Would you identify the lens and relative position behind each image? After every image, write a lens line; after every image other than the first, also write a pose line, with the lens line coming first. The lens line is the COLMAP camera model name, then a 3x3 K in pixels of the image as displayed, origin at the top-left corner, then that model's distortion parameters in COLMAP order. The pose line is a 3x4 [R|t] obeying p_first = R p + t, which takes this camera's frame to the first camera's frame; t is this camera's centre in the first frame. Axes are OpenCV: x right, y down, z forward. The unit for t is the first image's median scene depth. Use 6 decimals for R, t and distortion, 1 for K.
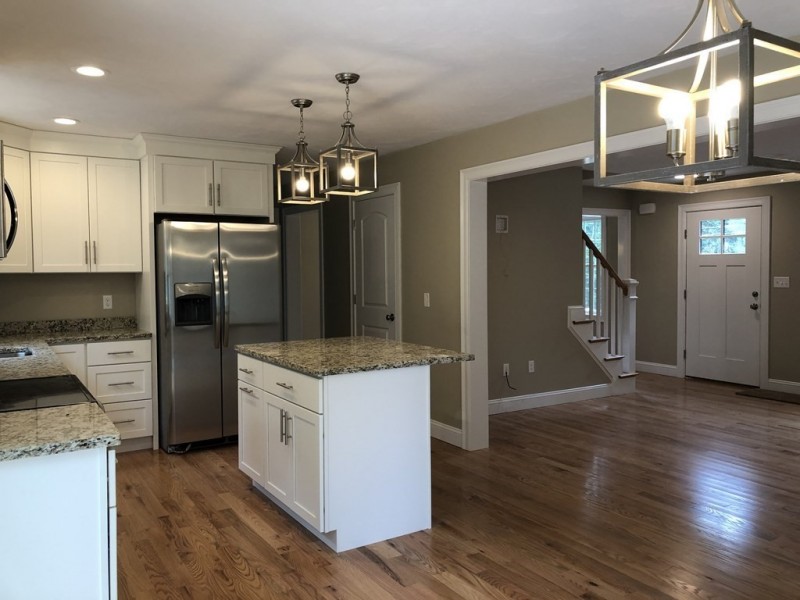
lens RADIAL K [[648.1, 0, 397.6], [0, 648.1, 285.3], [0, 0, 1]] dist [0.033243, -0.002436]
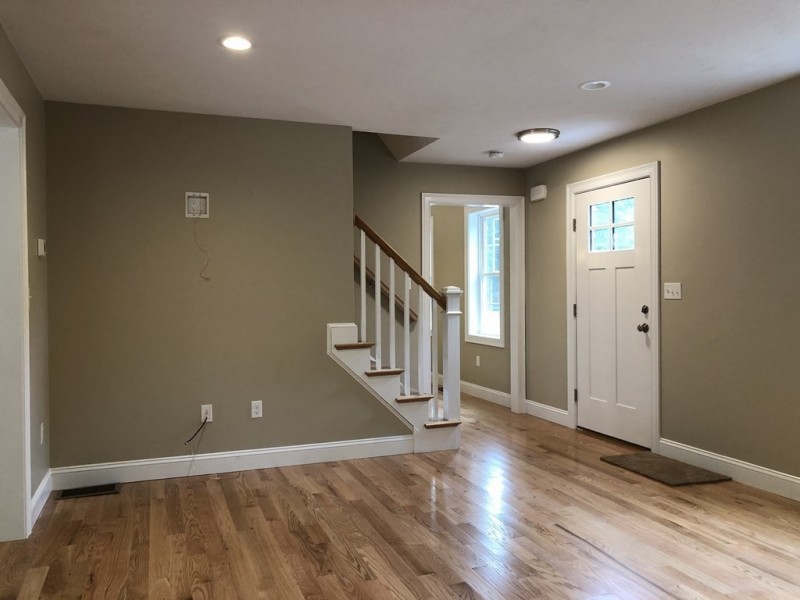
lens RADIAL K [[651.9, 0, 402.4], [0, 651.9, 296.3], [0, 0, 1]] dist [0.025819, -0.006363]
pose [[0.980658, 0.002301, -0.195715, 0.438574], [-0.005518, 0.999859, -0.015889, 0.012135], [0.195651, 0.016662, 0.980532, 0.298589]]
